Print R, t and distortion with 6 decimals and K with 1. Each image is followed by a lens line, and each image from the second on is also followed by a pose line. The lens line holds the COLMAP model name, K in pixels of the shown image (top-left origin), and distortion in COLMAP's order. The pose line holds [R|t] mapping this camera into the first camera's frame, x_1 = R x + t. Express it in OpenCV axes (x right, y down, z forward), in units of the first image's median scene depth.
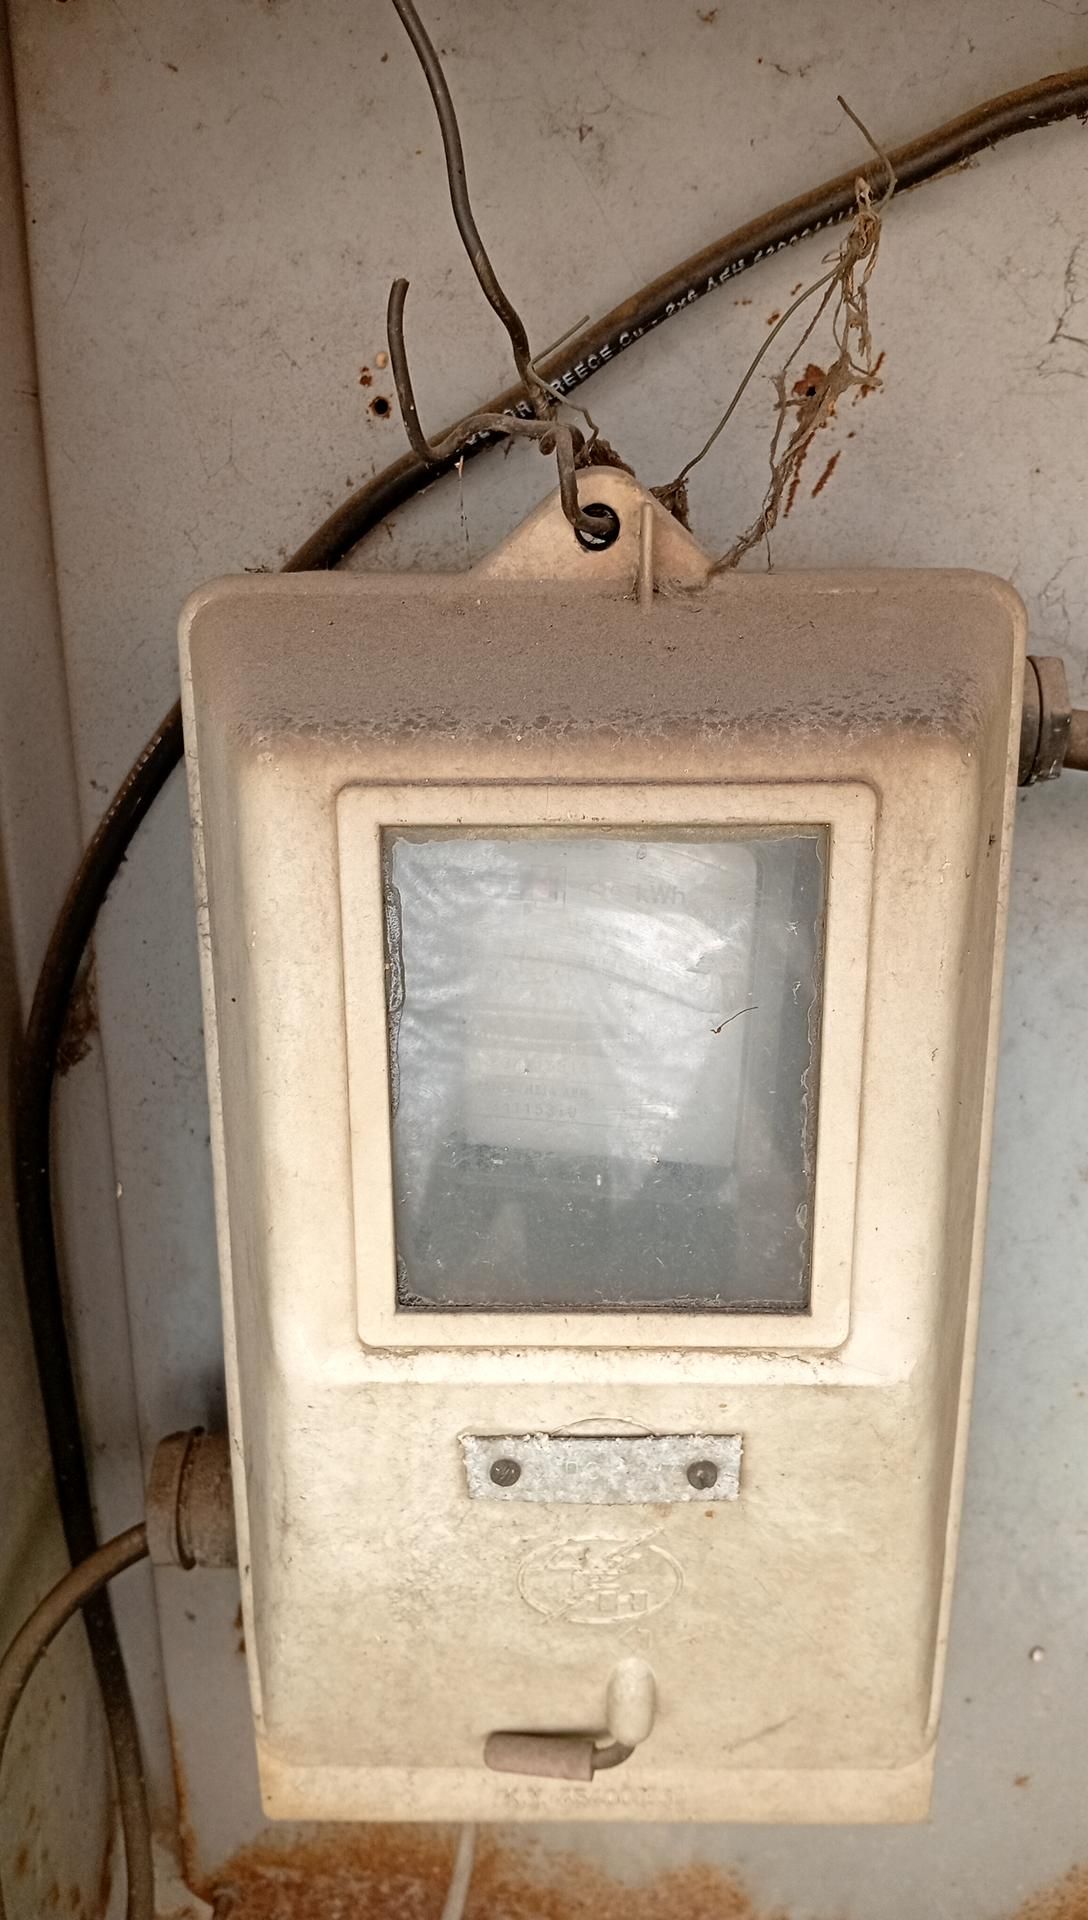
lens RADIAL K [[1529.7, 0, 544.0], [0, 1529.7, 960.0], [0, 0, 1]] dist [0.061083, -0.158643]
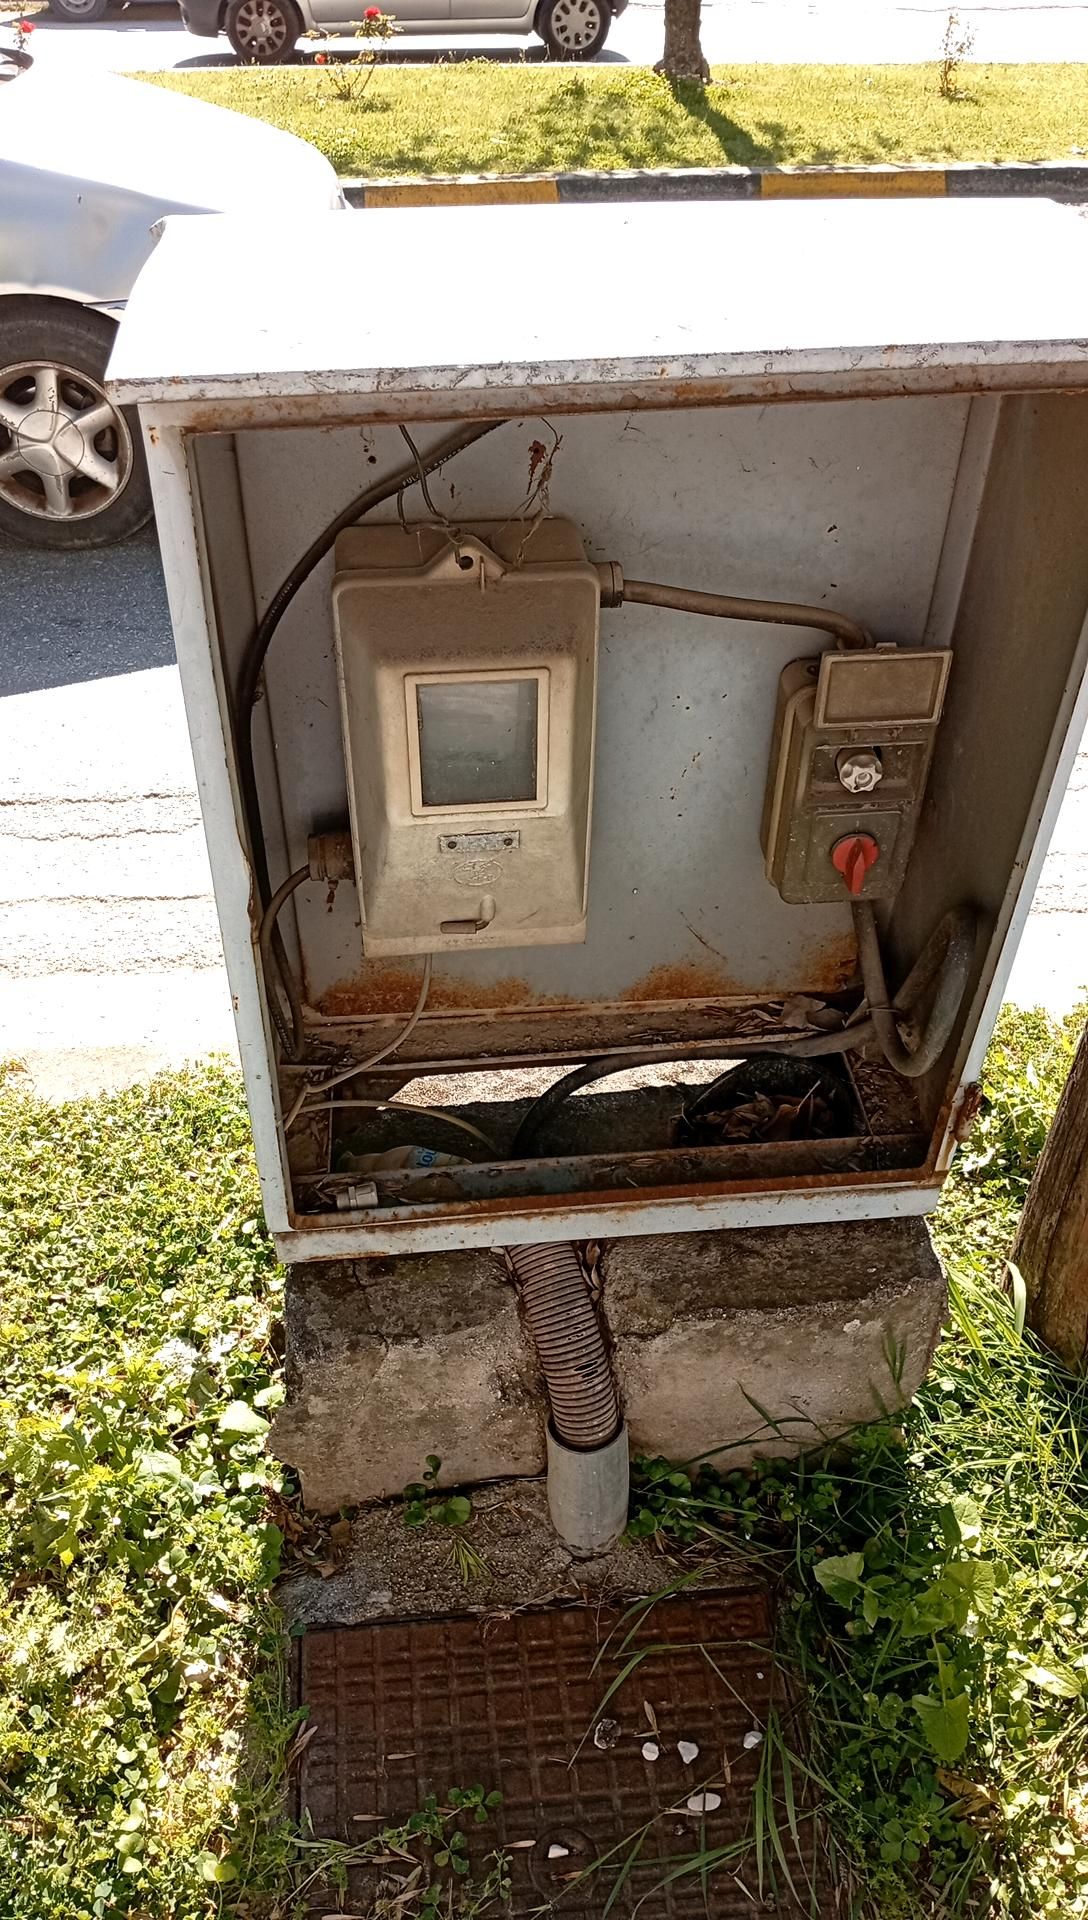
lens RADIAL K [[1529.7, 0, 544.0], [0, 1529.7, 960.0], [0, 0, 1]] dist [0.061083, -0.158643]
pose [[0.990213, -0.075963, 0.117082, -0.223956], [0.020836, 0.909963, 0.414165, -0.789211], [-0.138001, -0.407672, 0.902640, -2.074789]]
